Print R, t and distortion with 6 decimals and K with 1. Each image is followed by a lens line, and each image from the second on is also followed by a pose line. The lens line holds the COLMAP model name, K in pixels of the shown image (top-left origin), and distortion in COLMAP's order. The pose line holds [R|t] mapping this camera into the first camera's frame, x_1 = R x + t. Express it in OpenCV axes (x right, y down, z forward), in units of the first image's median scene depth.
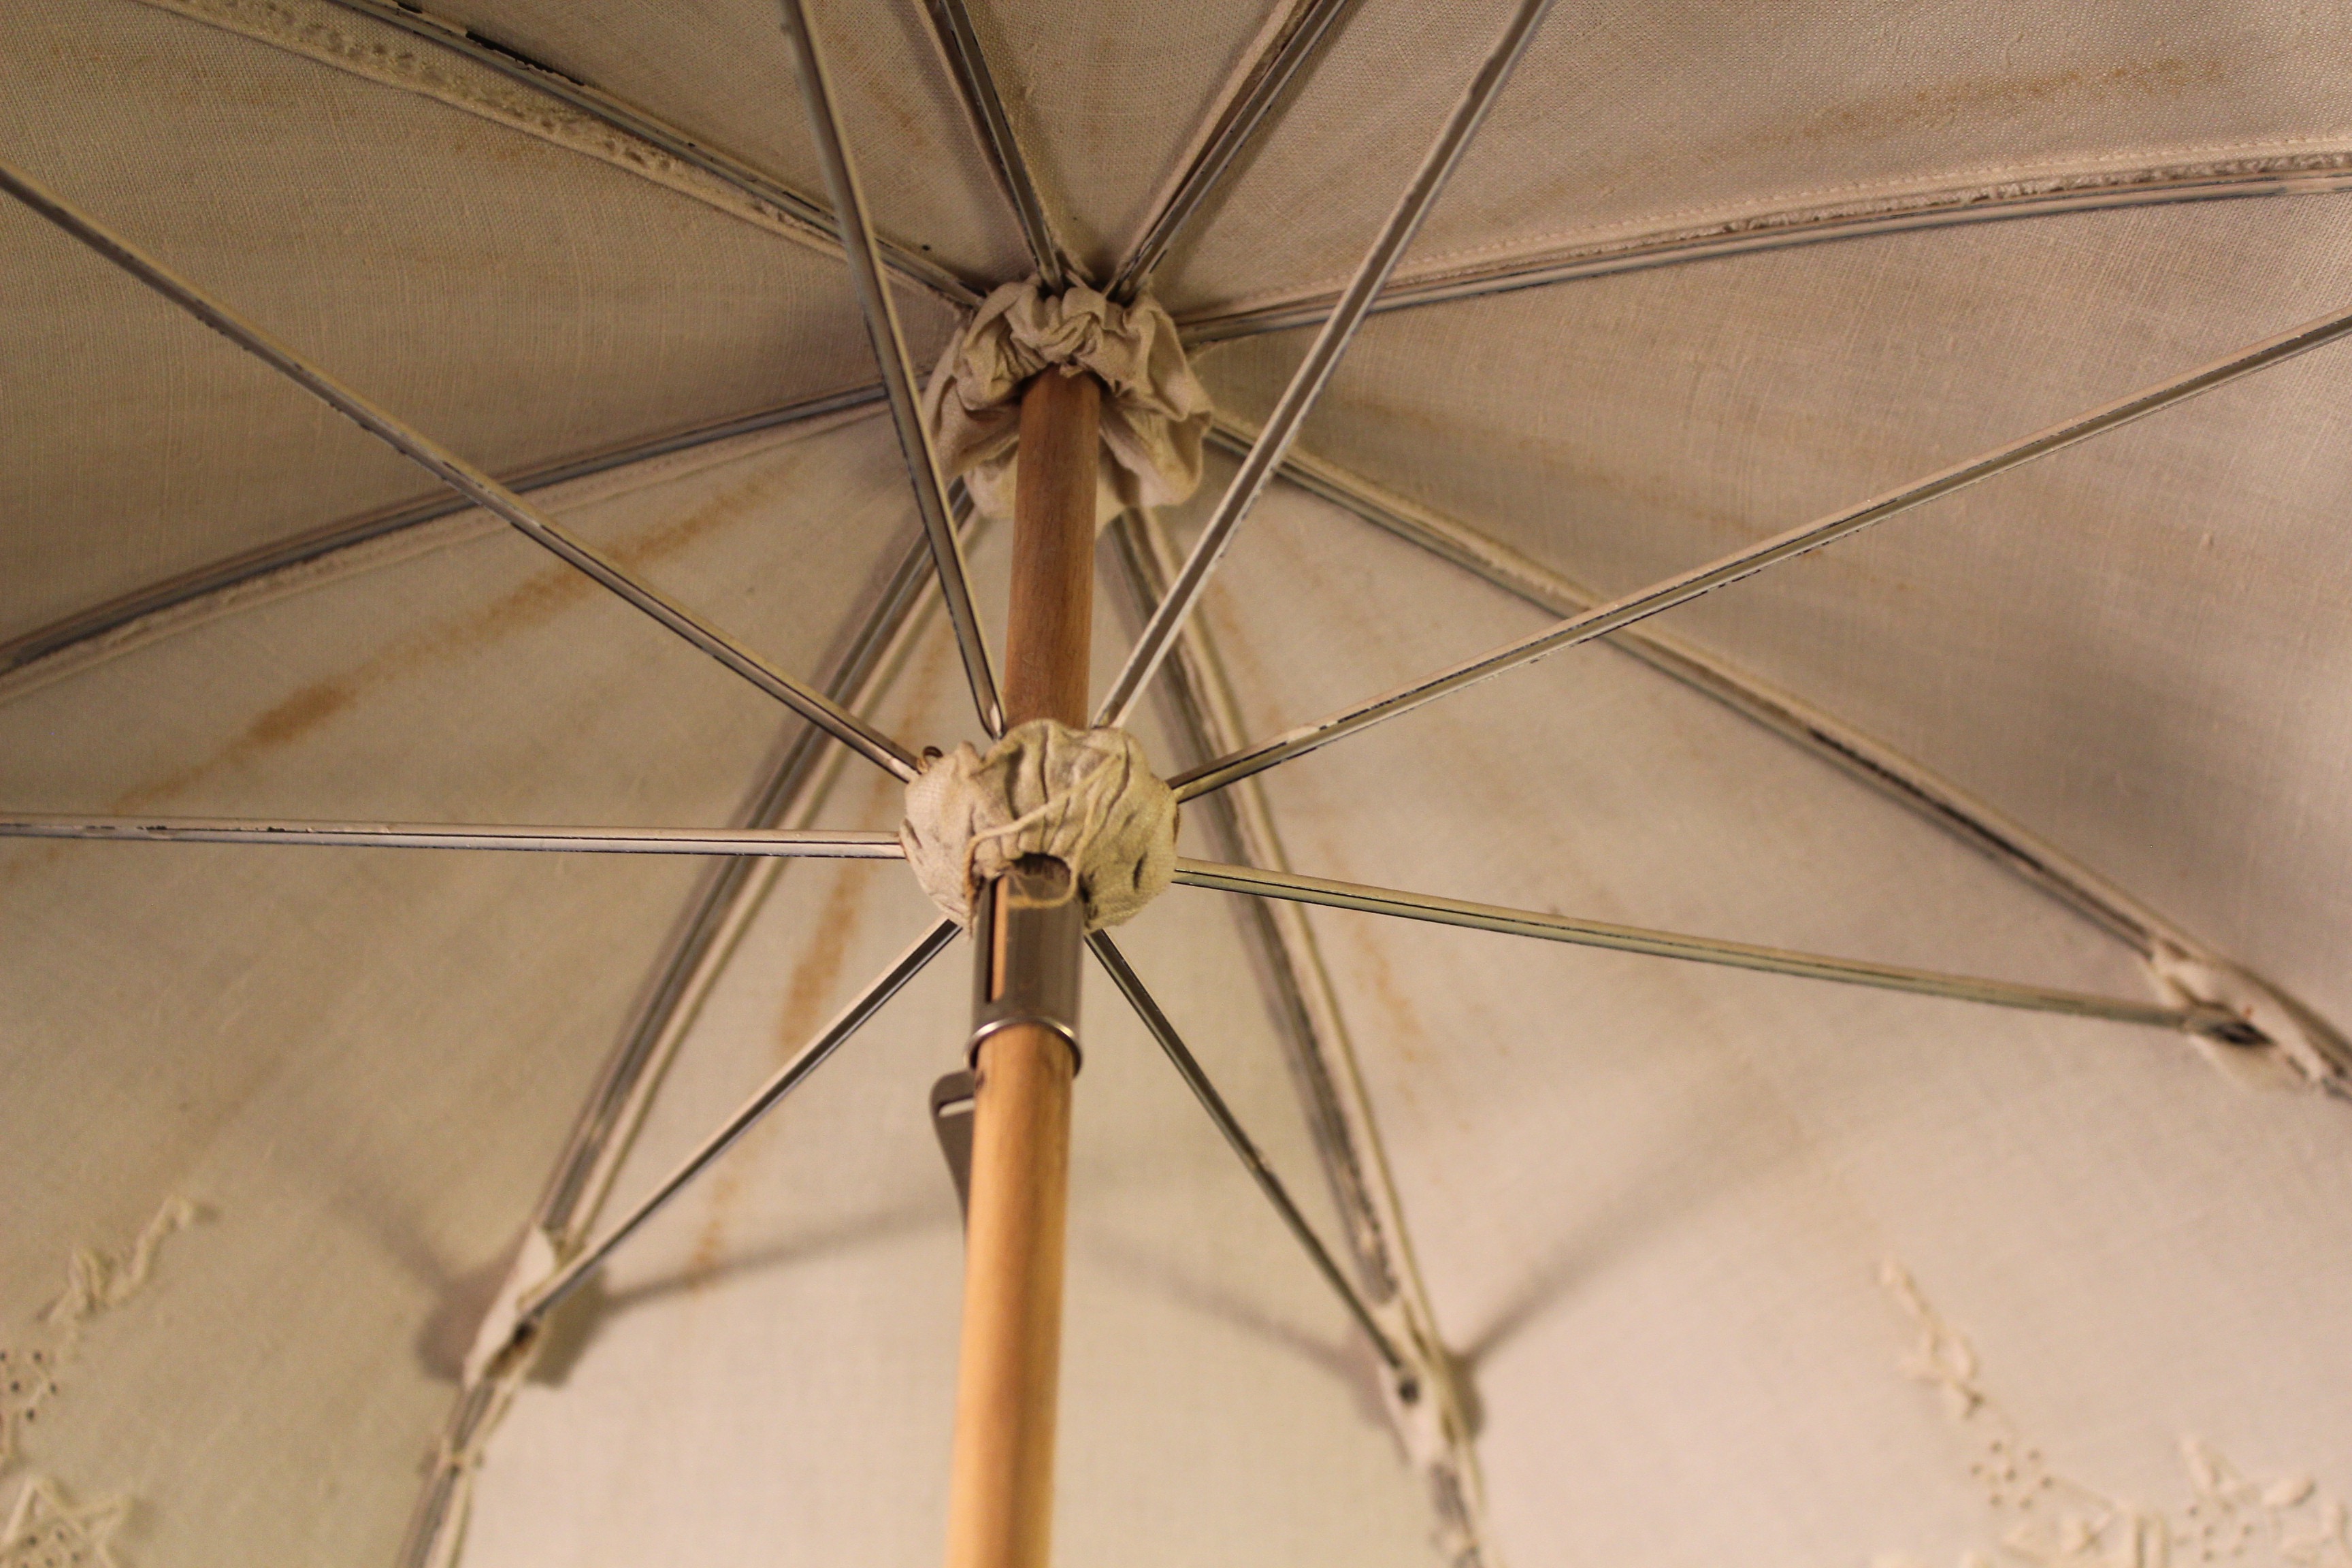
lens RADIAL K [[3556.1, 0, 1176.0], [0, 3556.1, 784.0], [0, 0, 1]] dist [-0.063872, 0.170603]
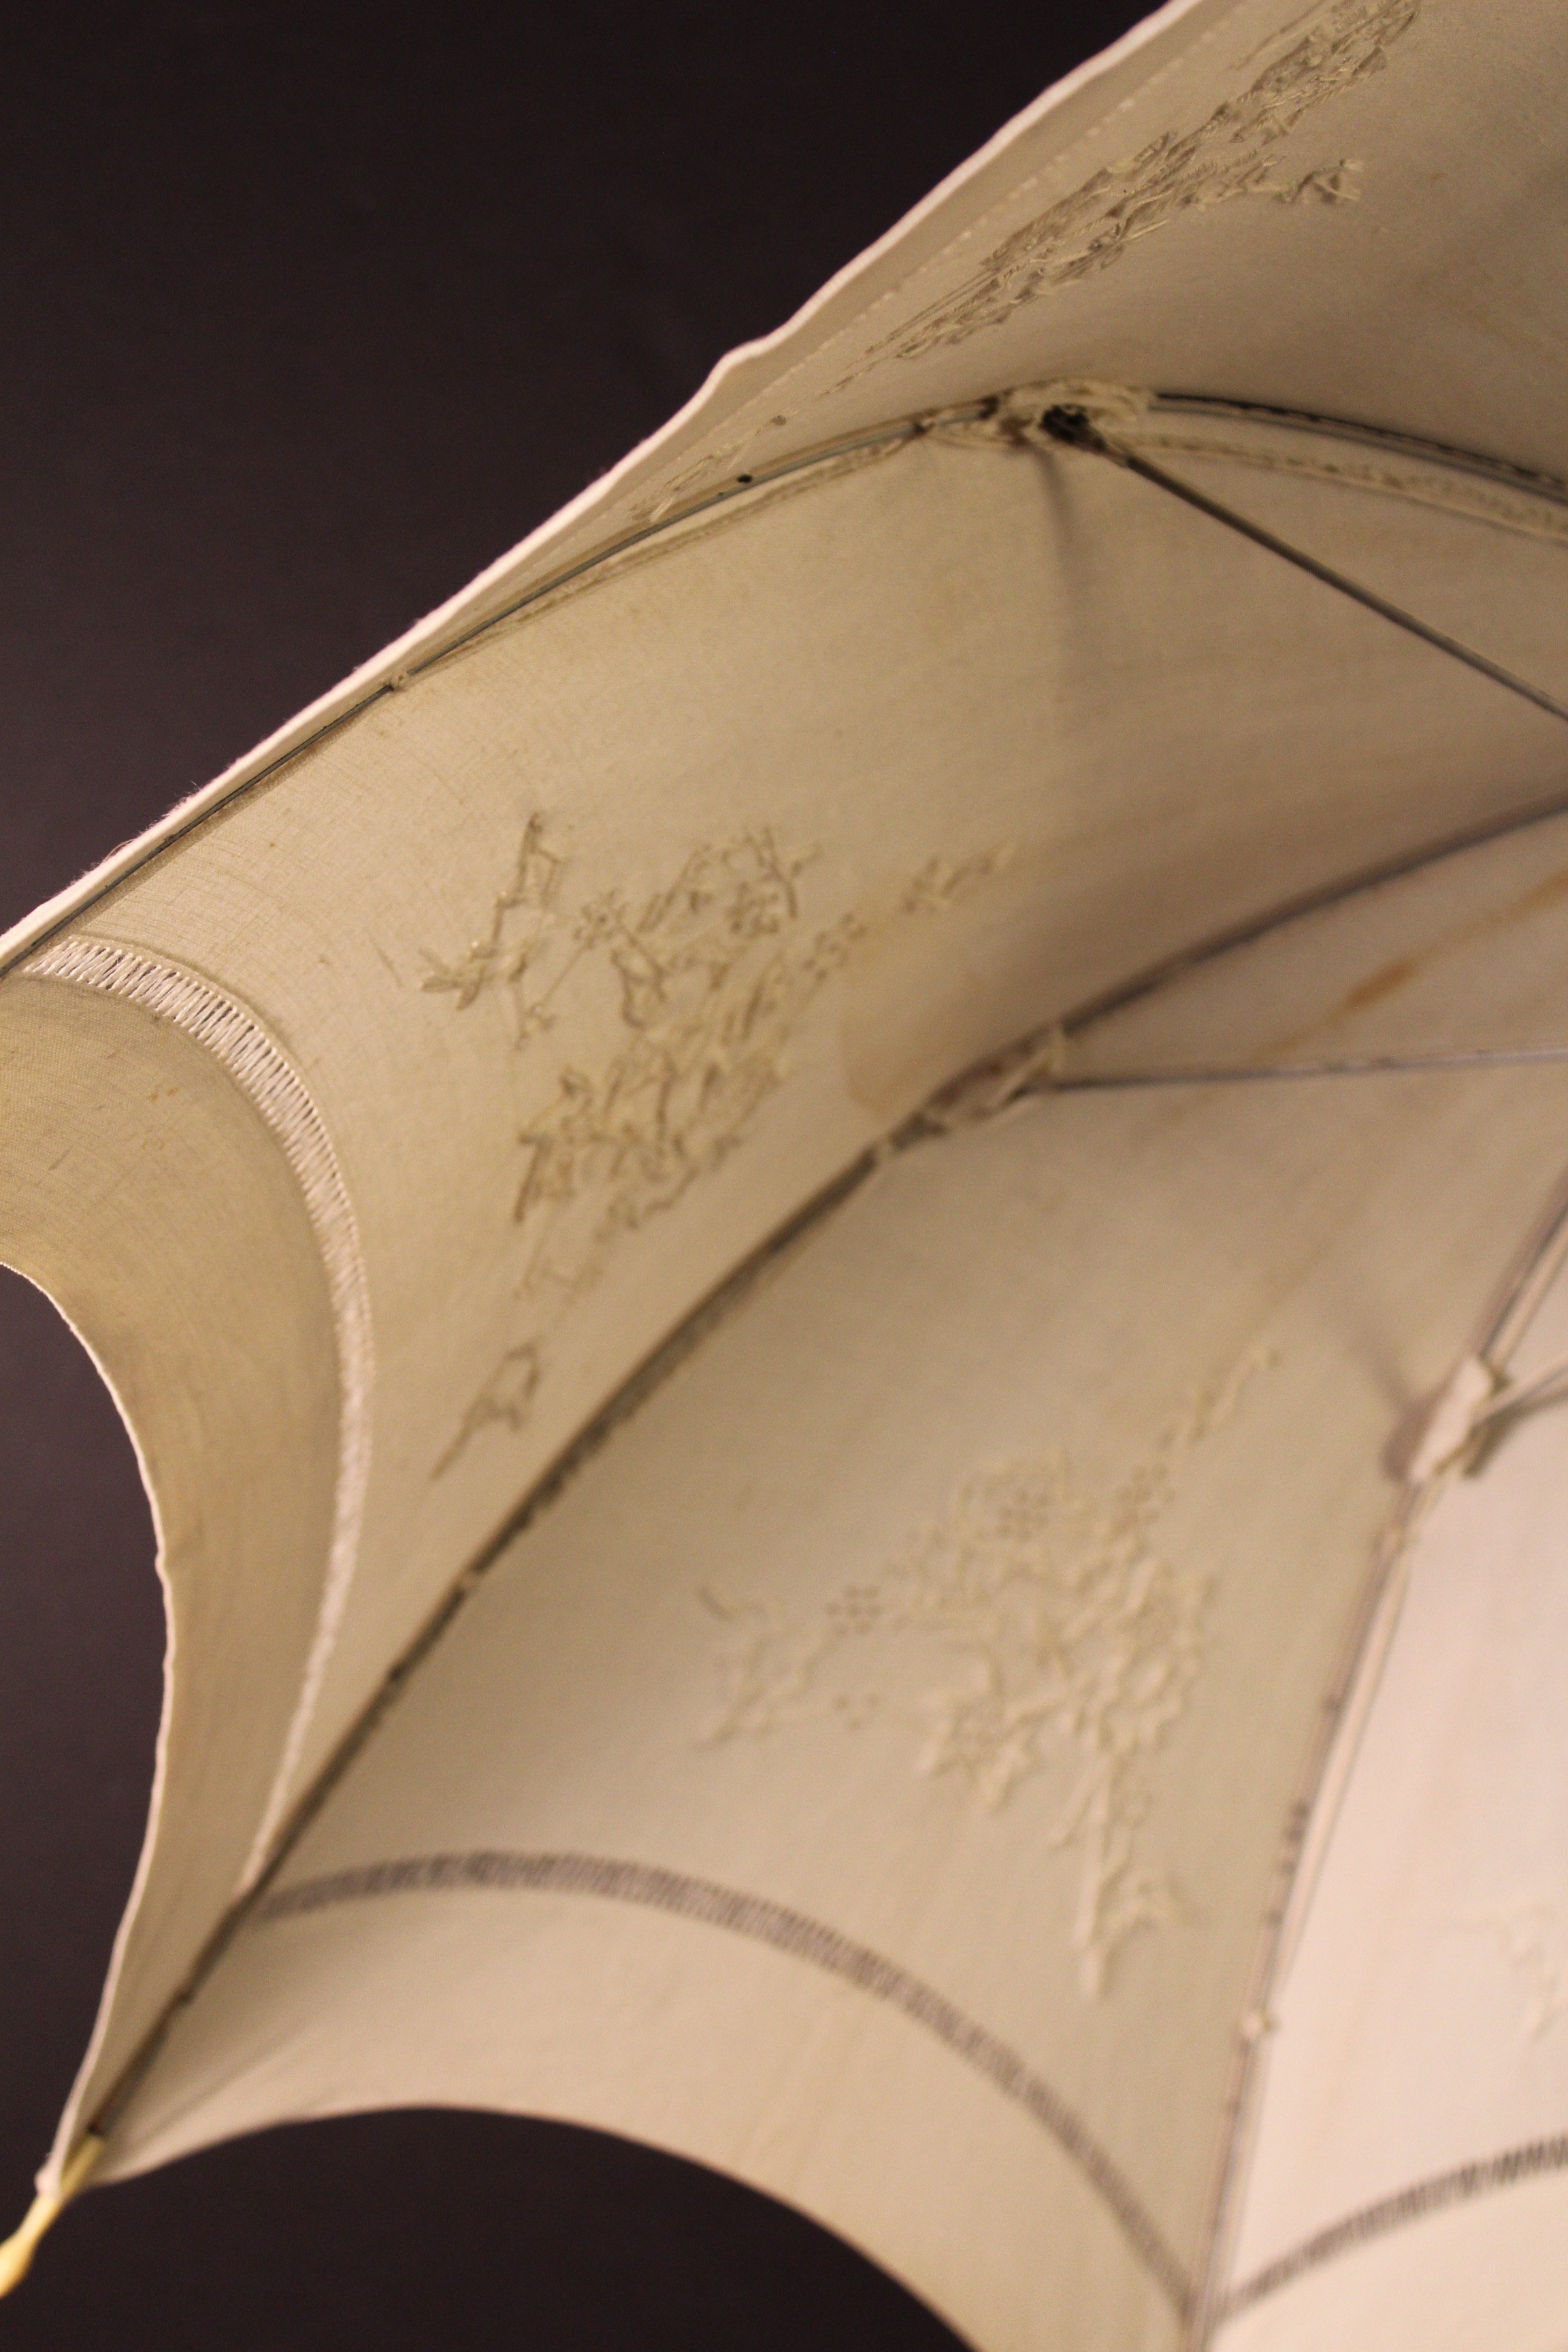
lens RADIAL K [[3556.1, 0, 784.0], [0, 3556.1, 1176.0], [0, 0, 1]] dist [-0.063872, 0.170603]
pose [[0.996390, -0.078328, -0.032727, -0.435206], [0.078753, 0.996823, 0.011903, 0.020104], [0.031691, -0.014437, 0.999393, -0.407930]]
